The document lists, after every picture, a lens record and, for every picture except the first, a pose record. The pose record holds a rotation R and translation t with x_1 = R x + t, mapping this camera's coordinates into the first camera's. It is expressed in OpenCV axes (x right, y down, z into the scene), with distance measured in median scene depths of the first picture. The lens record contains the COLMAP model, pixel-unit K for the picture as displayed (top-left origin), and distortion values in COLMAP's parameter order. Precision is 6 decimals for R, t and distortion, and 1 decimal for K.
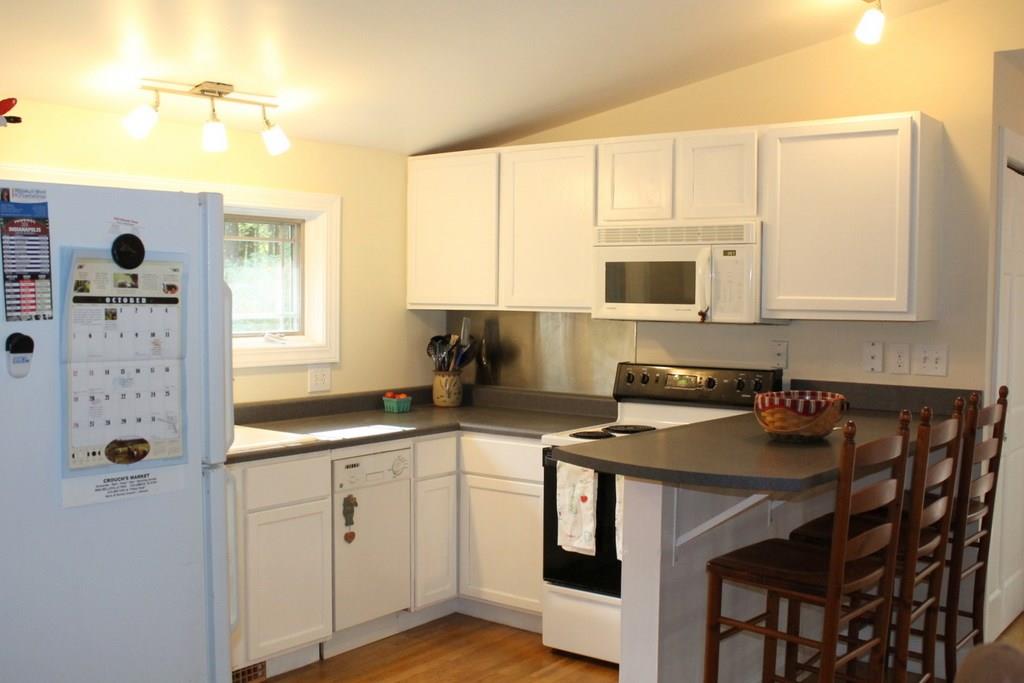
lens RADIAL K [[1062.1, 0, 512.0], [0, 1062.1, 341.5], [0, 0, 1]] dist [-0.178022, -0.003958]
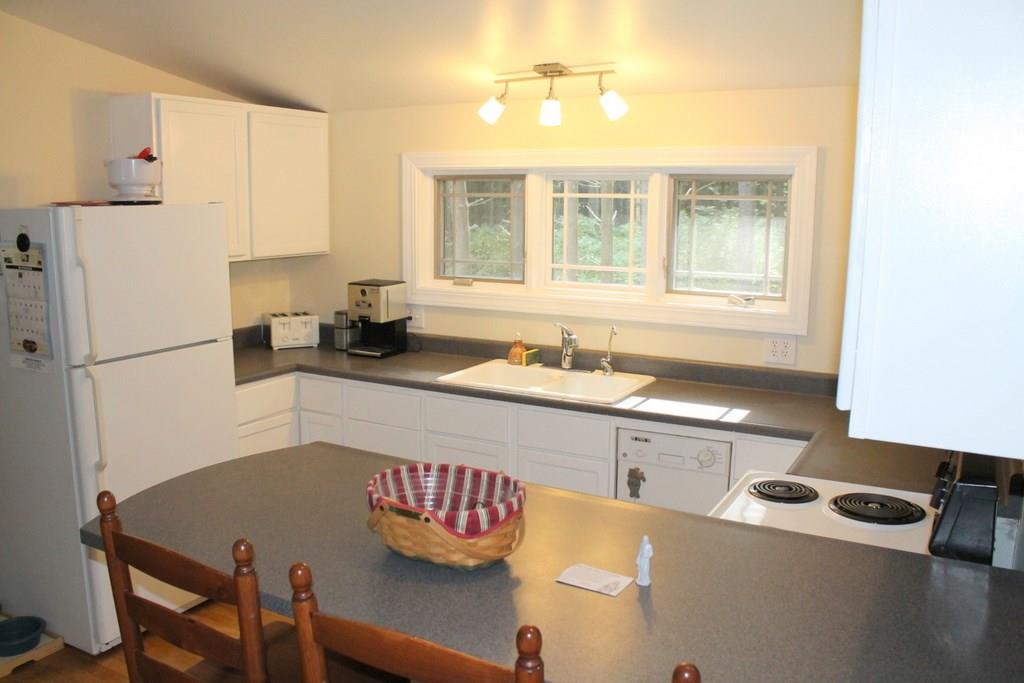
lens RADIAL K [[863.4, 0, 512.0], [0, 863.4, 341.5], [0, 0, 1]] dist [-0.191553, 0.205859]
pose [[0.144708, 0.146687, -0.978541, 1.212857], [-0.047392, 0.988843, 0.141222, -0.156405], [0.988339, 0.025939, 0.150045, 1.582049]]
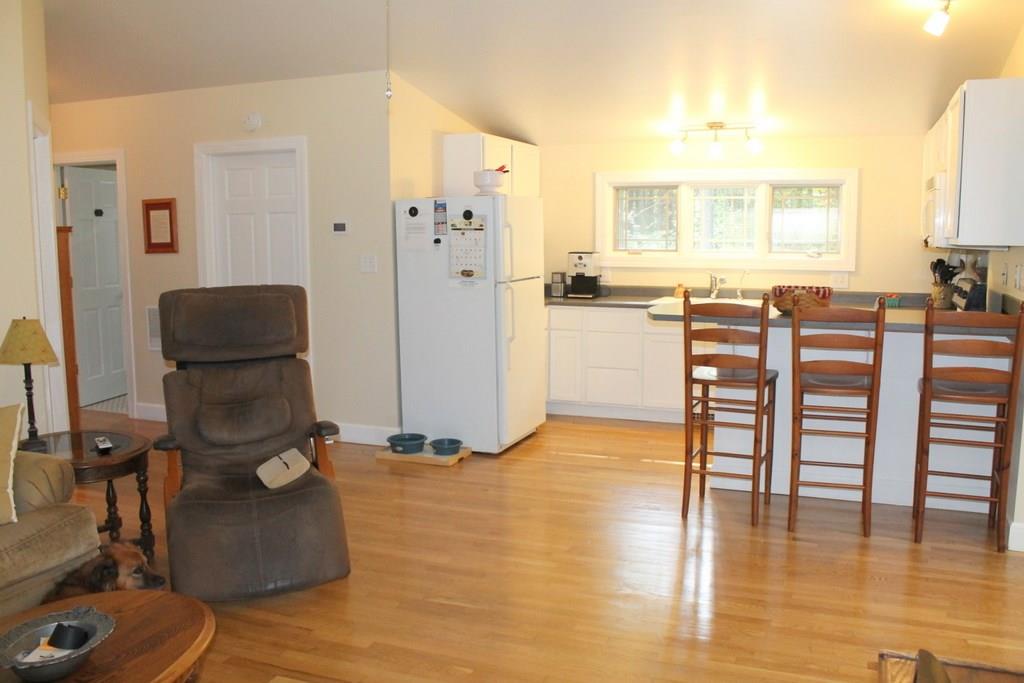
lens RADIAL K [[863.4, 0, 512.0], [0, 863.4, 341.5], [0, 0, 1]] dist [-0.191553, 0.205859]
pose [[0.257314, 0.105911, -0.960506, 2.318292], [-0.032843, 0.994360, 0.100845, 0.035610], [0.965770, 0.005597, 0.259341, 0.385133]]
